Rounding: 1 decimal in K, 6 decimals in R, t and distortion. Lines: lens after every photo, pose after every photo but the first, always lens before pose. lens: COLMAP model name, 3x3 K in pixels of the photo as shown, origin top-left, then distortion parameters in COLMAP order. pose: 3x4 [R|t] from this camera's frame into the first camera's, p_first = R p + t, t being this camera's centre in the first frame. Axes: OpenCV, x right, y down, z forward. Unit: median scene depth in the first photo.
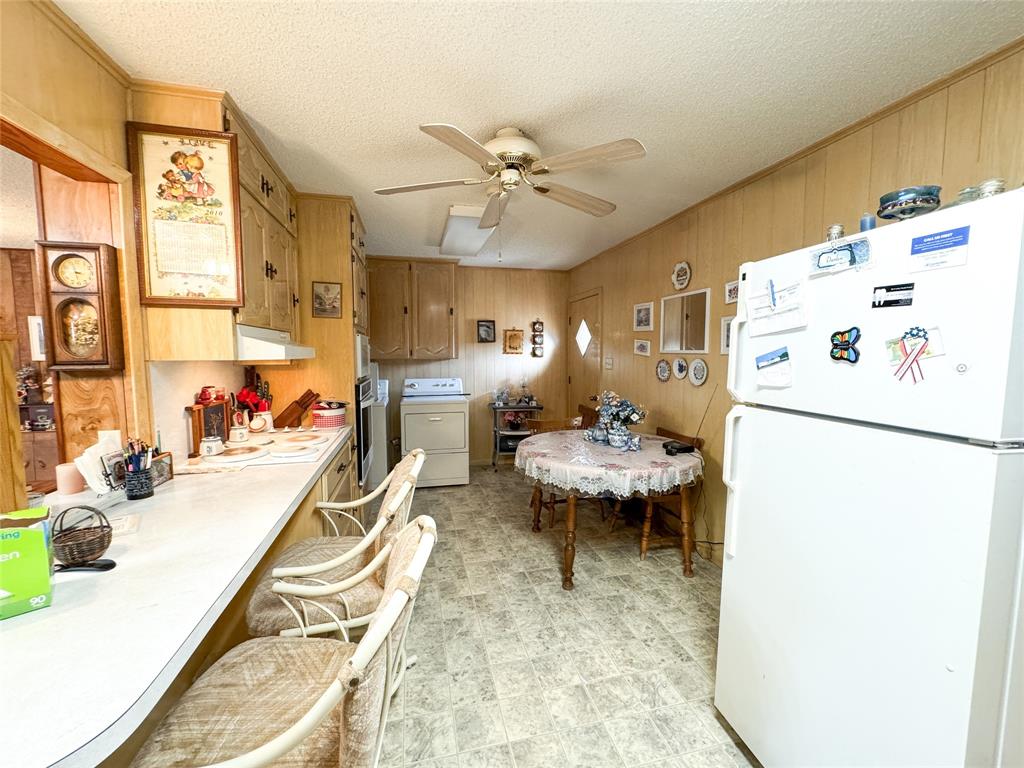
lens RADIAL K [[414.5, 0, 512.0], [0, 414.5, 384.0], [0, 0, 1]] dist [-0.002647, -0.000385]
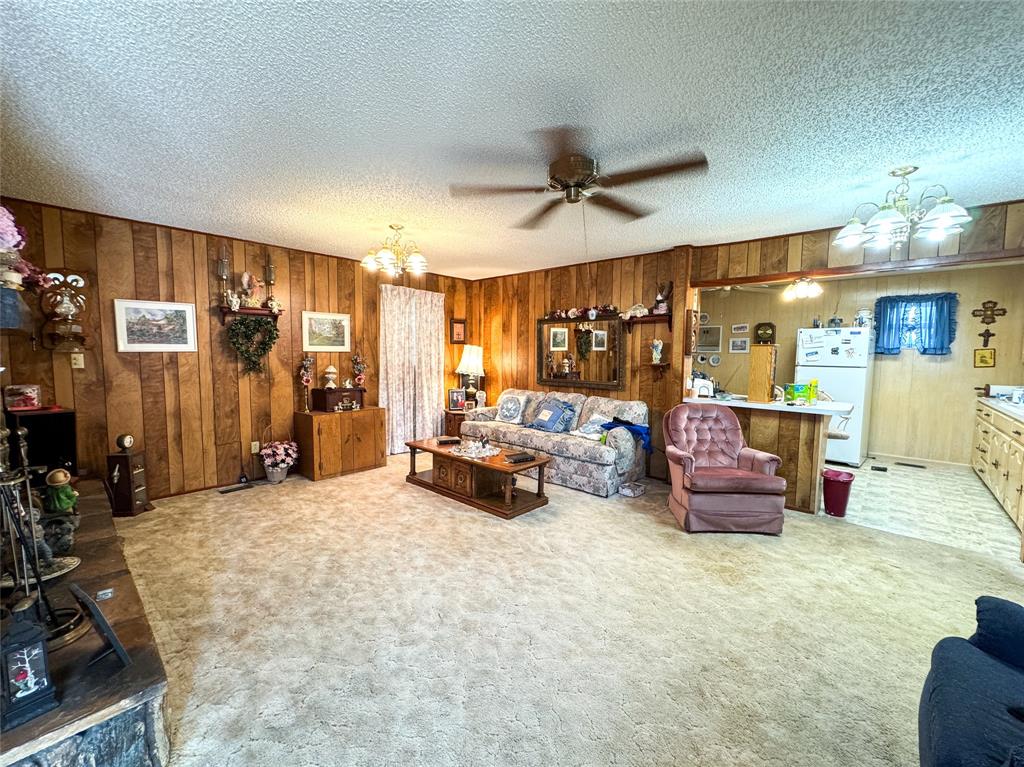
lens RADIAL K [[414.5, 0, 512.0], [0, 414.5, 383.5], [0, 0, 1]] dist [-0.002647, -0.000385]
pose [[0.811881, -0.027596, 0.583170, -5.389993], [0.027046, 0.999588, 0.009649, 0.145094], [-0.583196, 0.007938, 0.812293, -0.755795]]
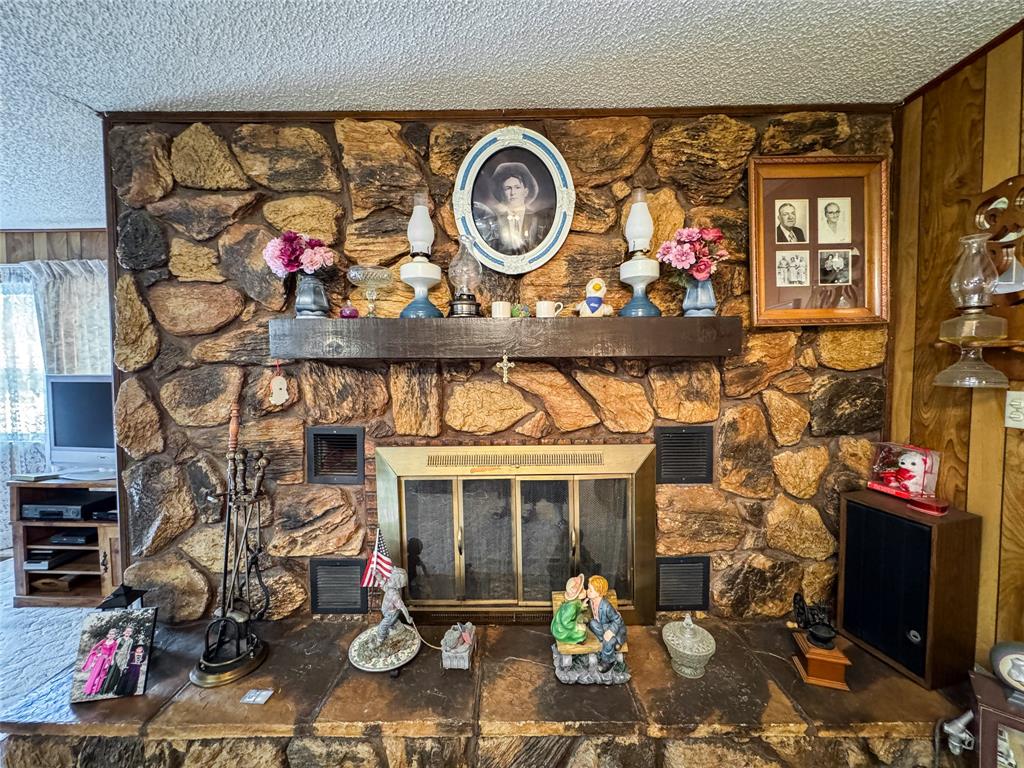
lens RADIAL K [[414.5, 0, 512.0], [0, 414.5, 384.0], [0, 0, 1]] dist [-0.002647, -0.000385]
pose [[-0.210626, 0.052653, -0.976148, -4.731154], [-0.068759, 0.995277, 0.068521, -0.146373], [0.975146, 0.081551, -0.206011, 2.587016]]
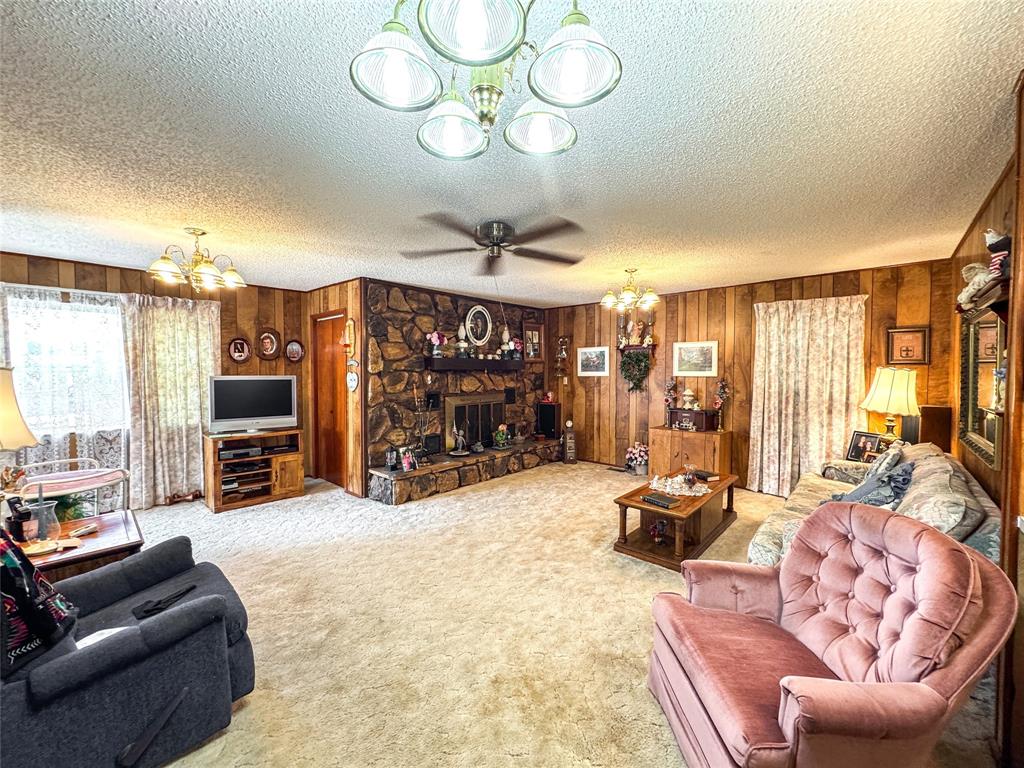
lens RADIAL K [[409.3, 0, 512.0], [0, 409.3, 384.0], [0, 0, 1]] dist [-0.010935, 0.000302]
pose [[0.590017, 0.034454, -0.806655, -1.597322], [-0.068301, 0.997638, -0.007346, 0.065429], [0.804497, 0.059430, 0.590976, -0.615138]]
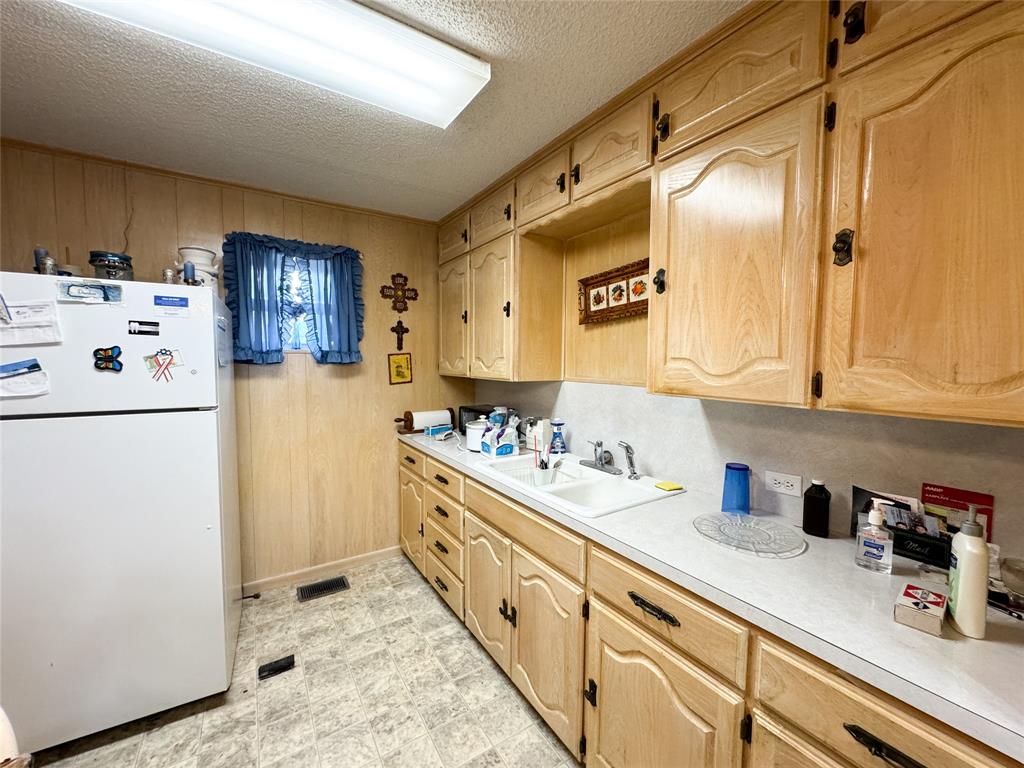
lens RADIAL K [[409.3, 0, 512.0], [0, 409.3, 384.0], [0, 0, 1]] dist [-0.010935, 0.000302]
pose [[-0.361261, -0.049723, 0.931138, -1.008595], [0.069805, 0.994333, 0.080180, -0.025919], [-0.929848, 0.093965, -0.355742, 0.255319]]
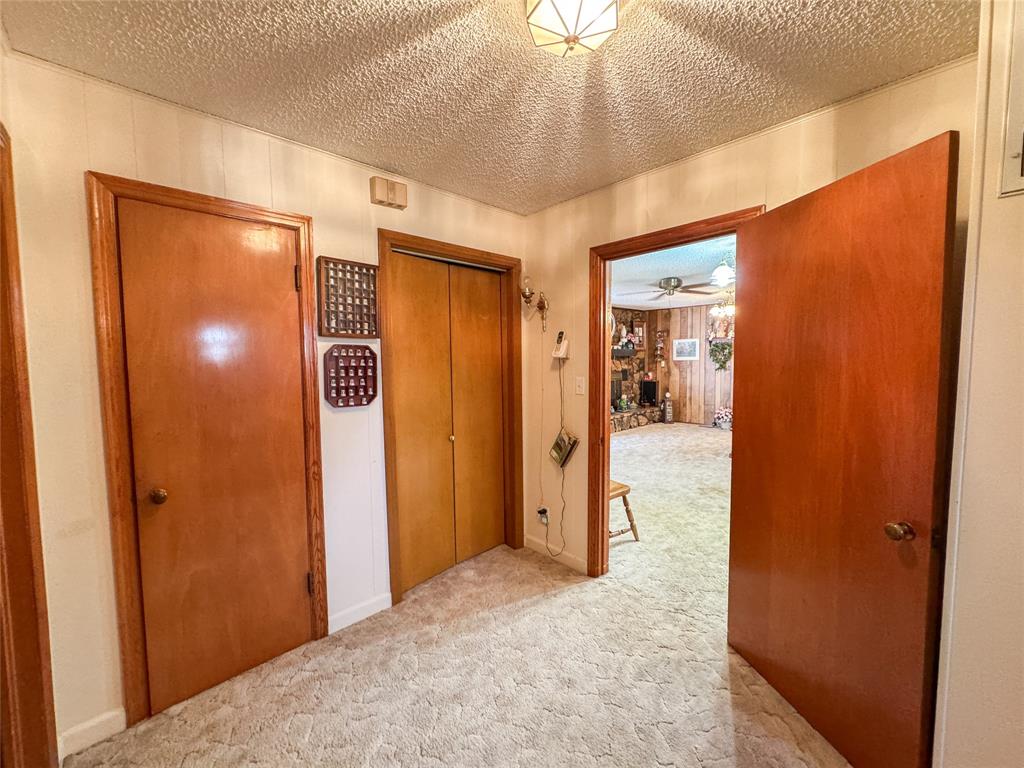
lens RADIAL K [[409.3, 0, 512.0], [0, 409.3, 384.0], [0, 0, 1]] dist [-0.010935, 0.000302]
pose [[0.521243, 0.053545, -0.851727, -0.540631], [-0.059045, 0.997901, 0.026600, 0.293342], [0.851364, 0.036425, 0.523310, -3.391388]]
